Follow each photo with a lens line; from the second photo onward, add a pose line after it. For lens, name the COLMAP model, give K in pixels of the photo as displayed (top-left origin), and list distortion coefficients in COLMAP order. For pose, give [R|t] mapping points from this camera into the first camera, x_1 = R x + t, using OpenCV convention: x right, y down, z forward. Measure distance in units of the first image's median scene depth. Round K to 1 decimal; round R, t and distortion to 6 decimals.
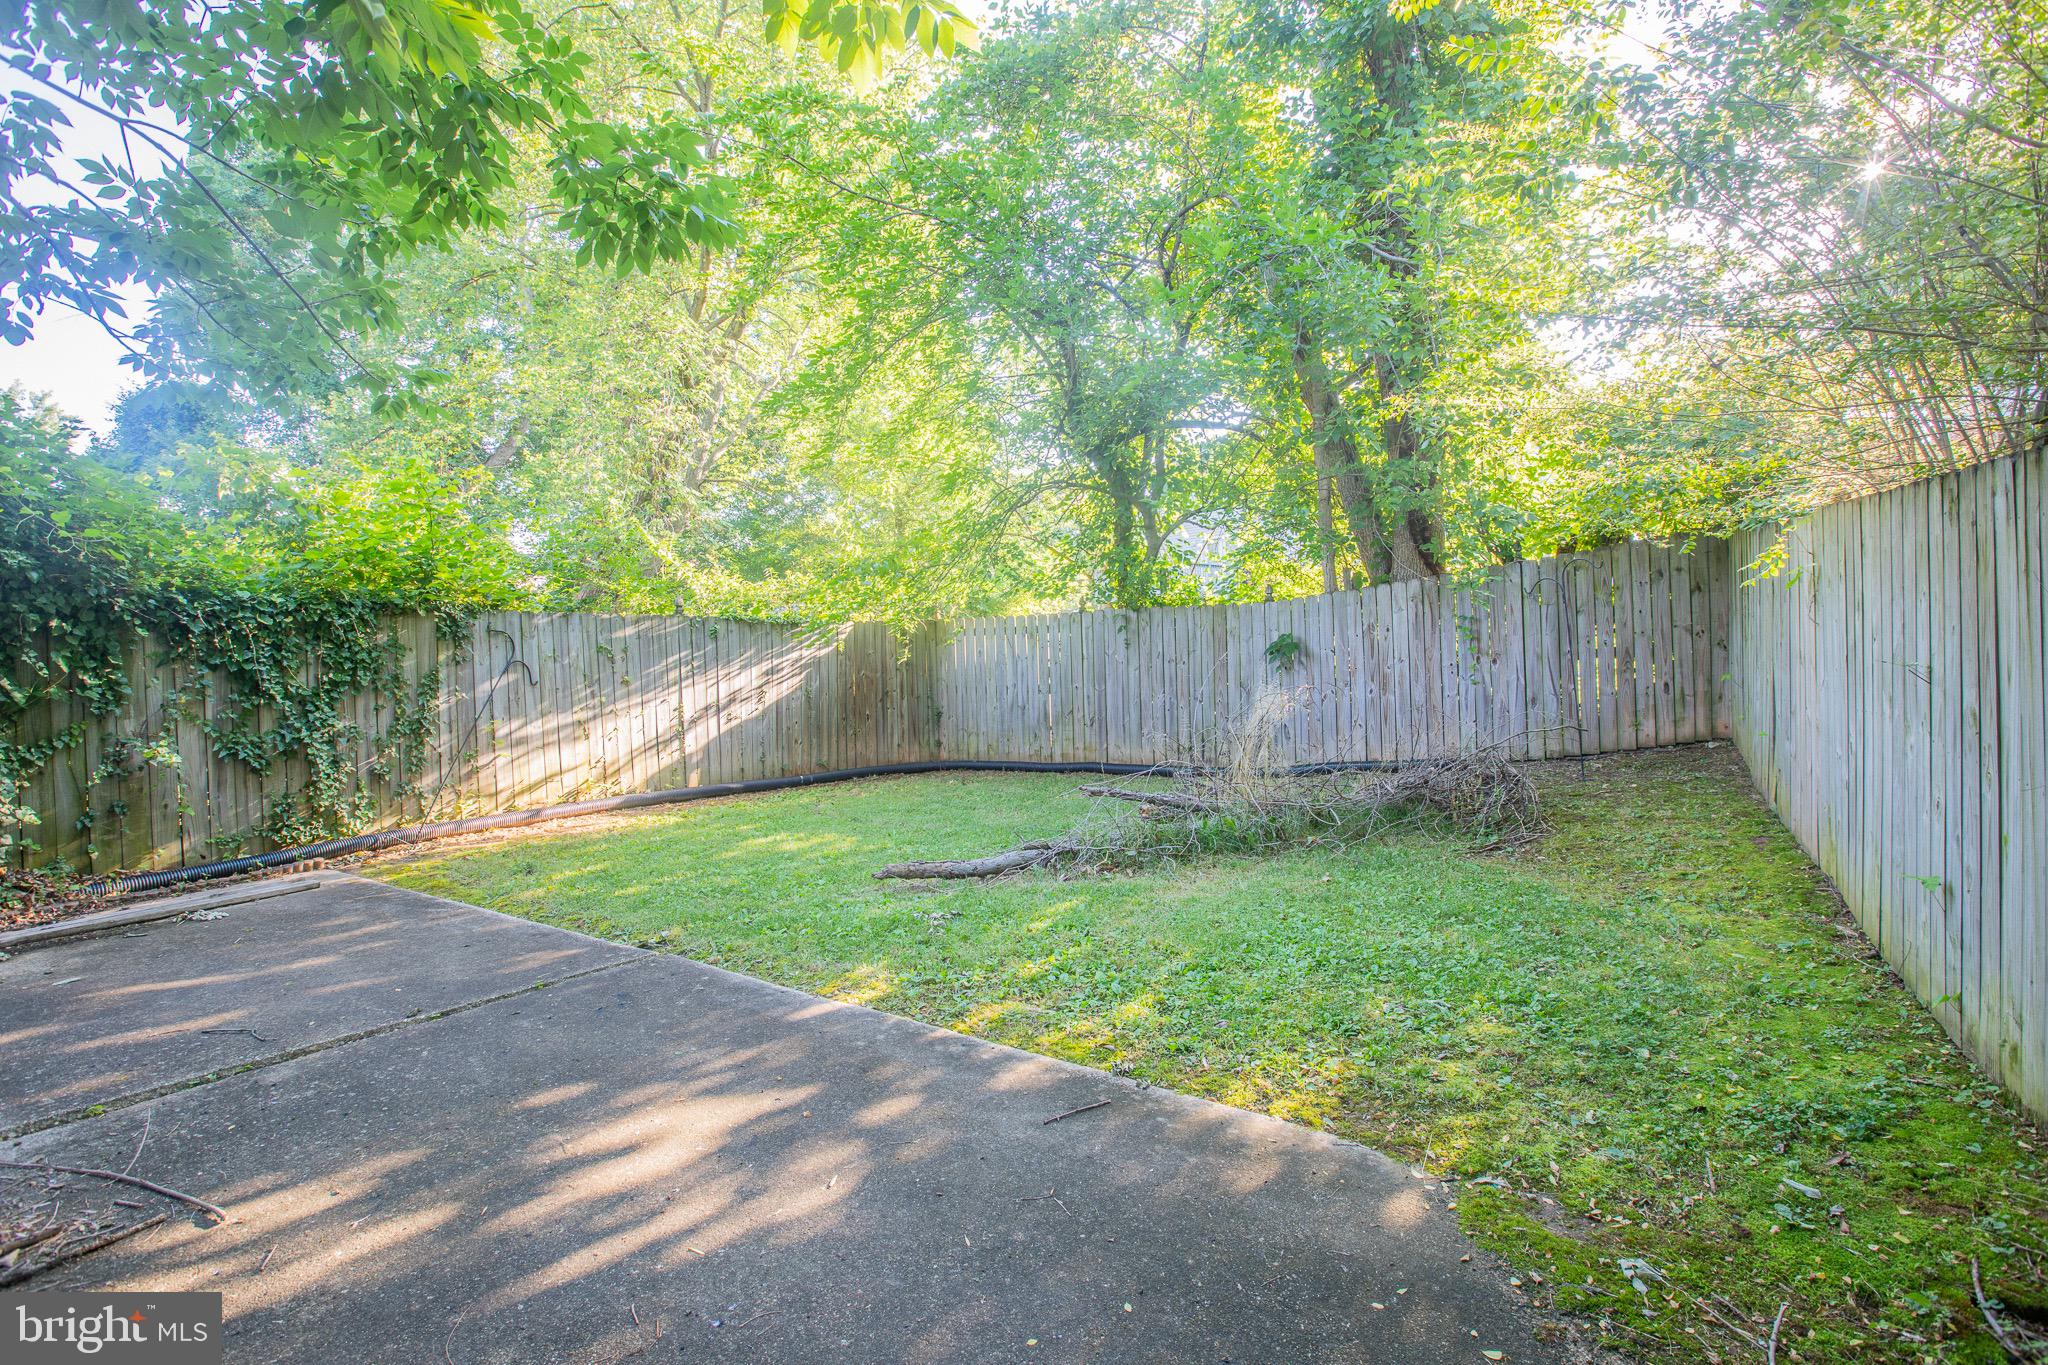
lens RADIAL K [[950.9, 0, 1023.5], [0, 950.9, 677.3], [0, 0, 1]] dist [-0.027446, 0.008091]
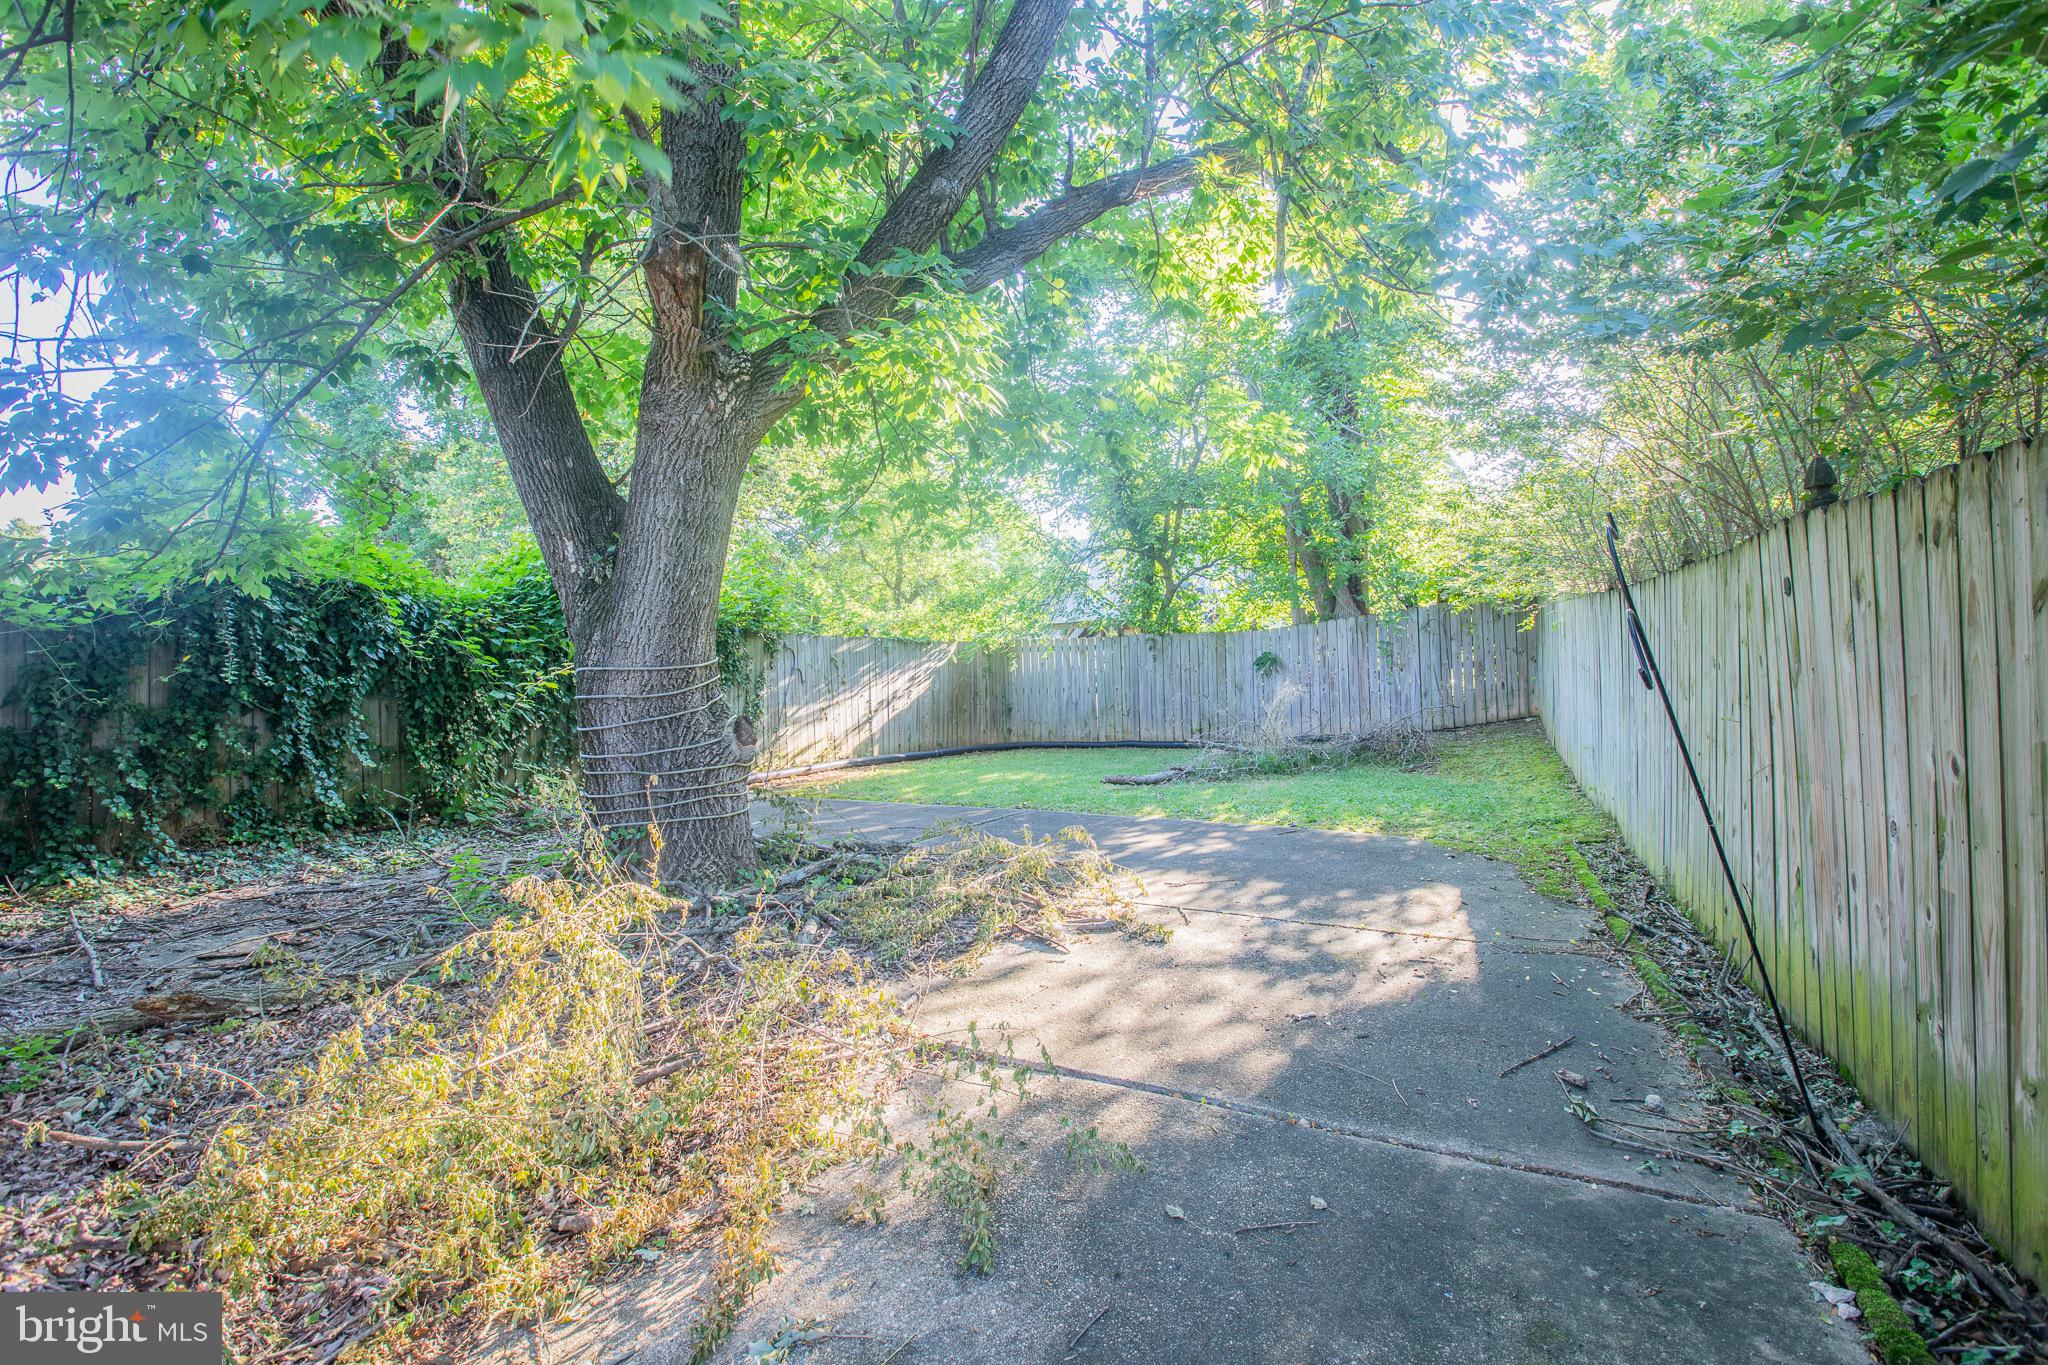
lens RADIAL K [[950.9, 0, 1024.0], [0, 950.9, 682.0], [0, 0, 1]] dist [-0.027446, 0.008091]
pose [[0.992641, 0.001130, 0.121090, -0.307620], [0.000507, 0.999909, -0.013488, 0.023267], [-0.121094, 0.013450, 0.992550, -0.476594]]
